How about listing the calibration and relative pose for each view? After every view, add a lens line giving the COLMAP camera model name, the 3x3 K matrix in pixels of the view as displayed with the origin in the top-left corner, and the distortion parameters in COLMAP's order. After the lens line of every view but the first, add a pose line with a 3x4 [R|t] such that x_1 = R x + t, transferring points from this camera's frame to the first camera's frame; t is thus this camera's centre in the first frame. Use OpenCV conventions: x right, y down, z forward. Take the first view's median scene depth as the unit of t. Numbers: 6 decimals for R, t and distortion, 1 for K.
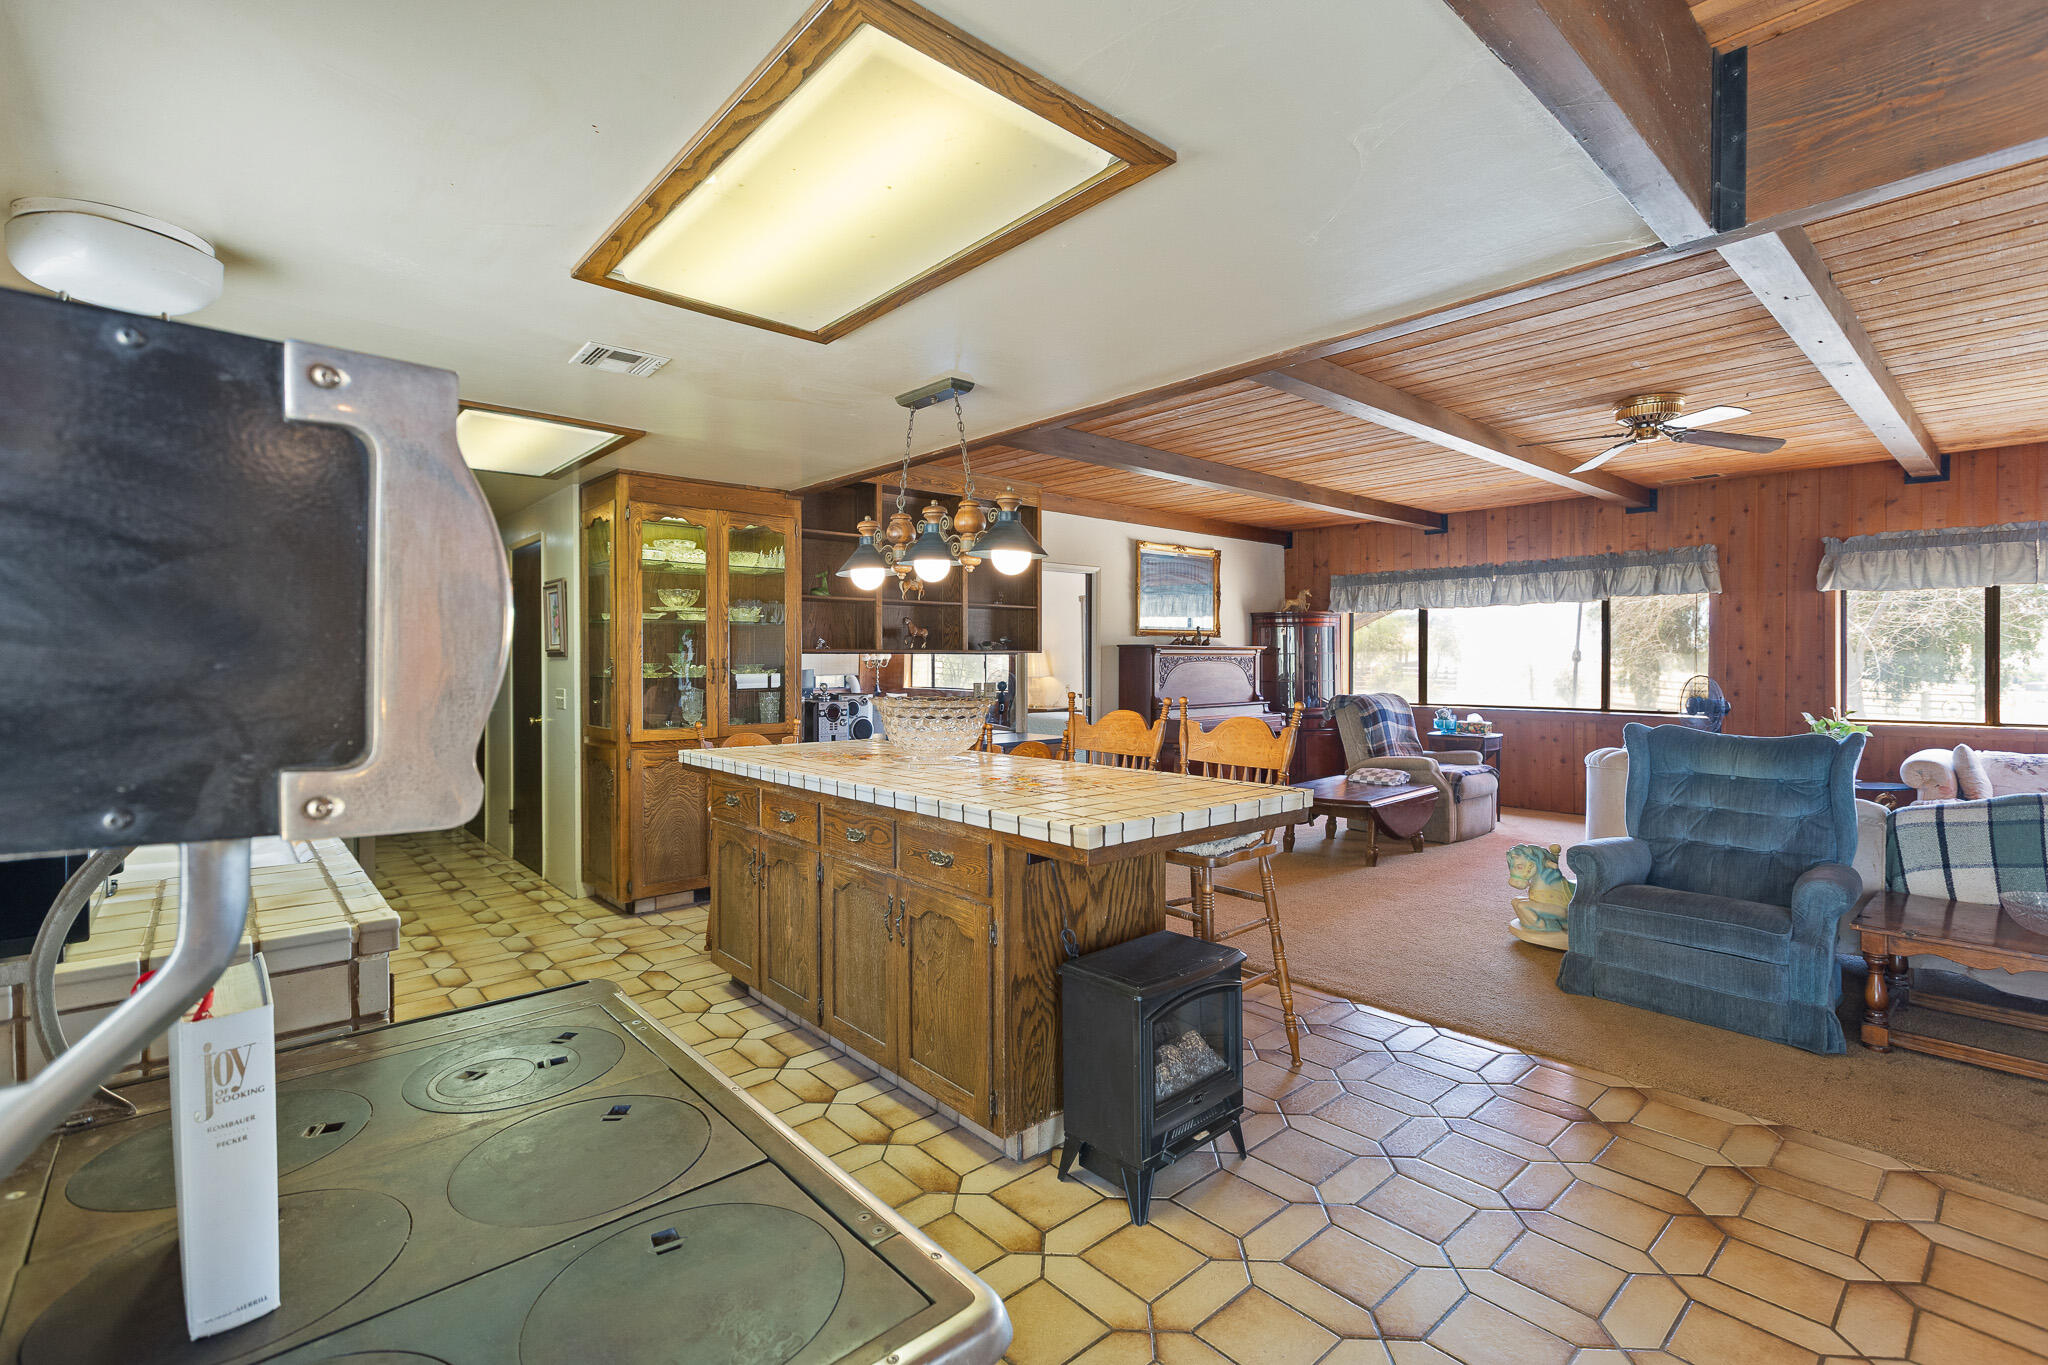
lens RADIAL K [[922.7, 0, 1019.9], [0, 922.7, 665.4], [0, 0, 1]] dist [-0.002625, 0.001099]
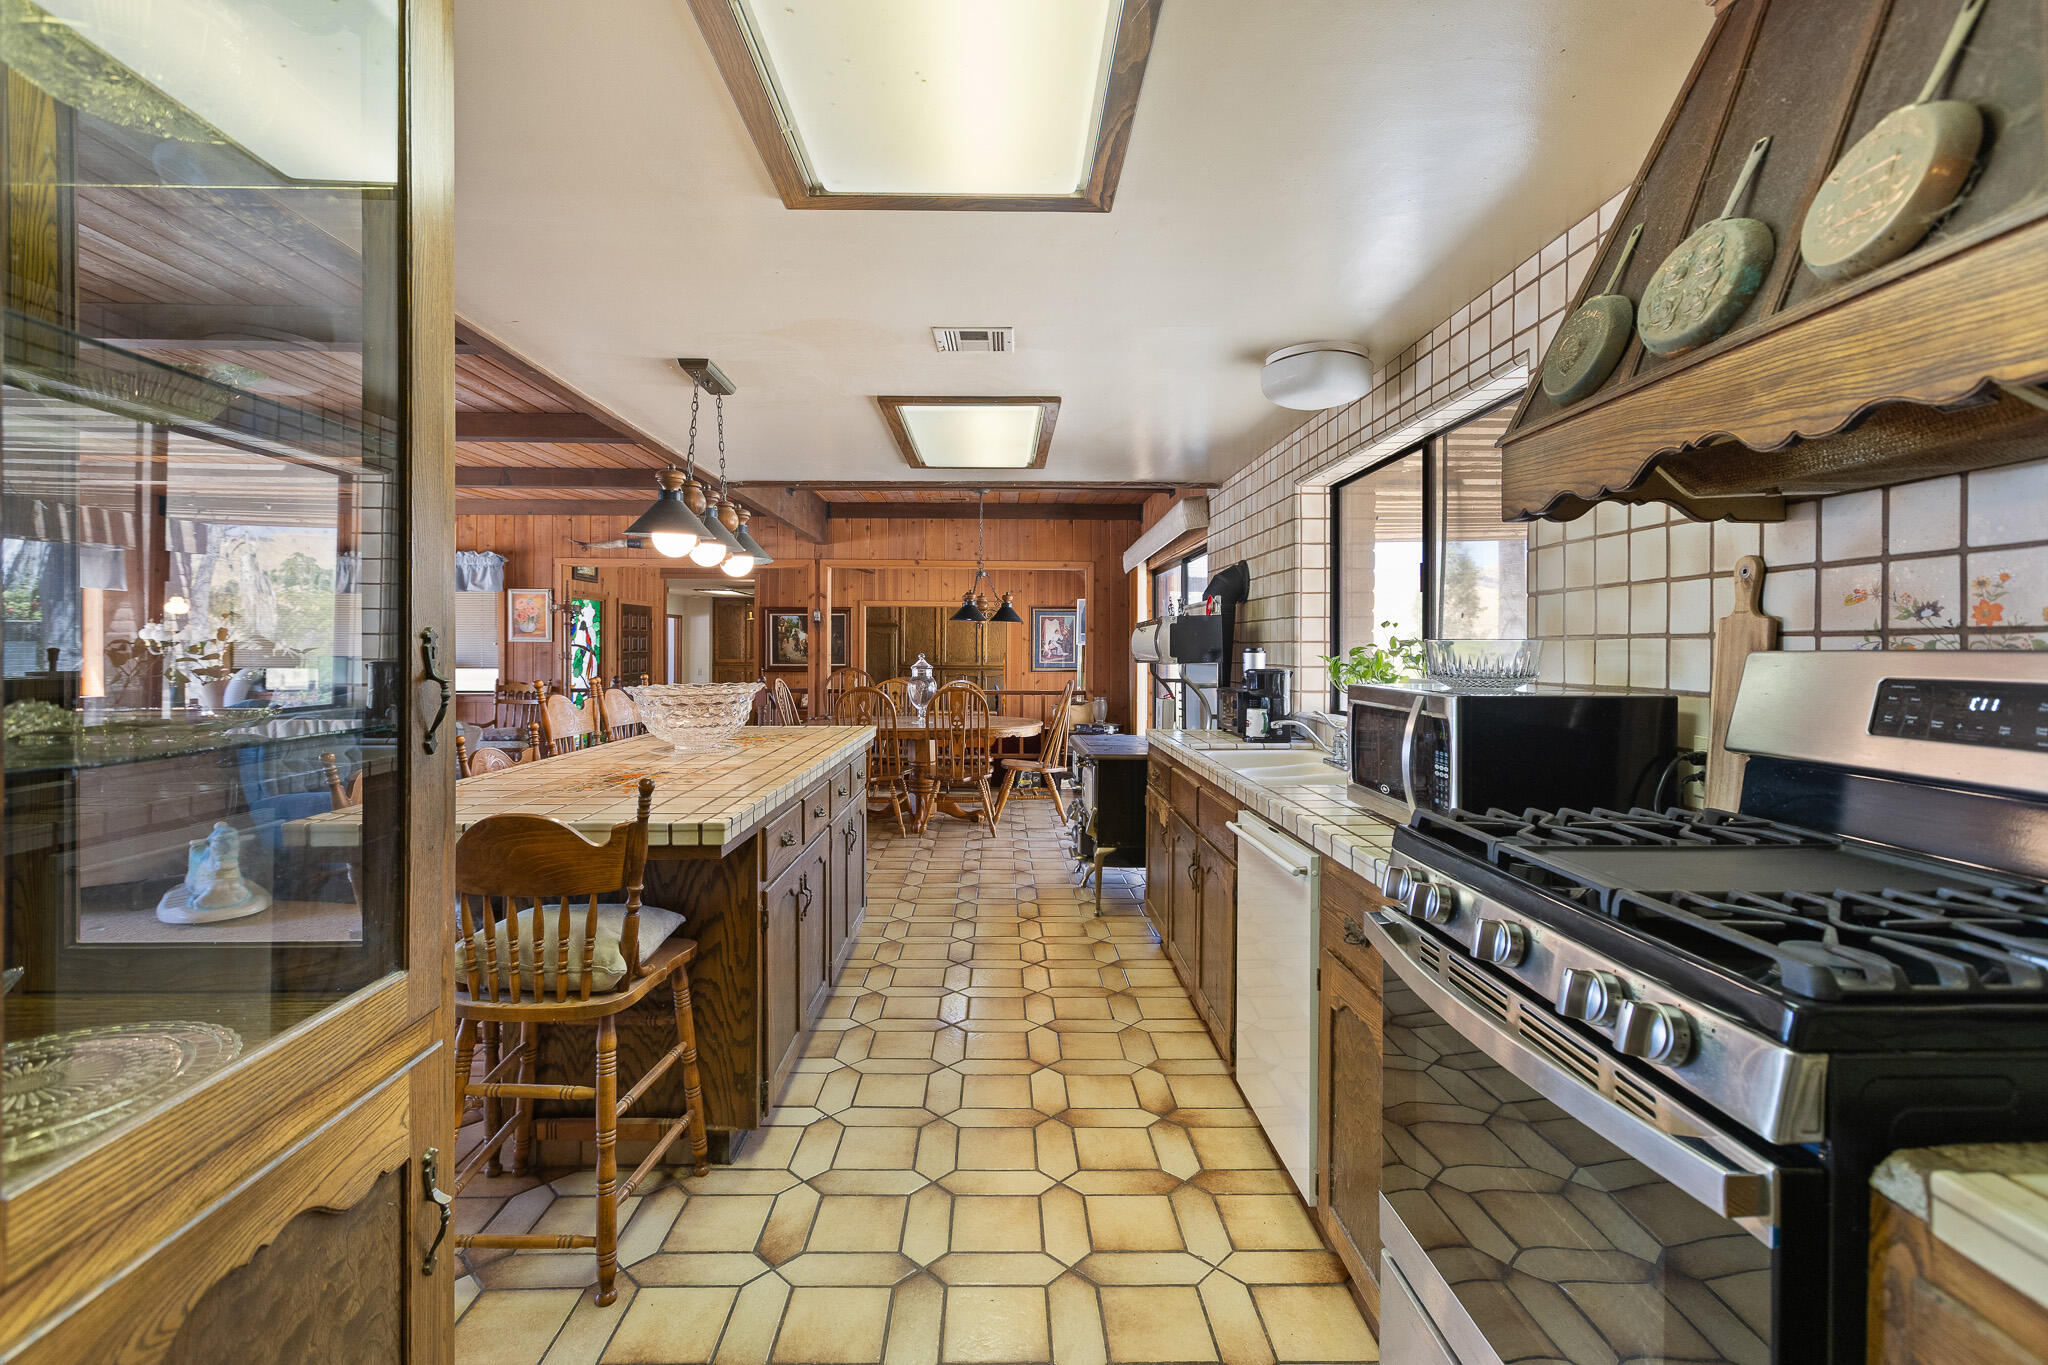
lens RADIAL K [[922.7, 0, 1016.5], [0, 922.7, 664.2], [0, 0, 1]] dist [-0.002625, 0.001099]
pose [[-0.763710, -0.013279, 0.645423, -0.945955], [-0.000630, 0.999803, 0.019824, -0.000960], [-0.645559, 0.014733, -0.763568, 1.489285]]
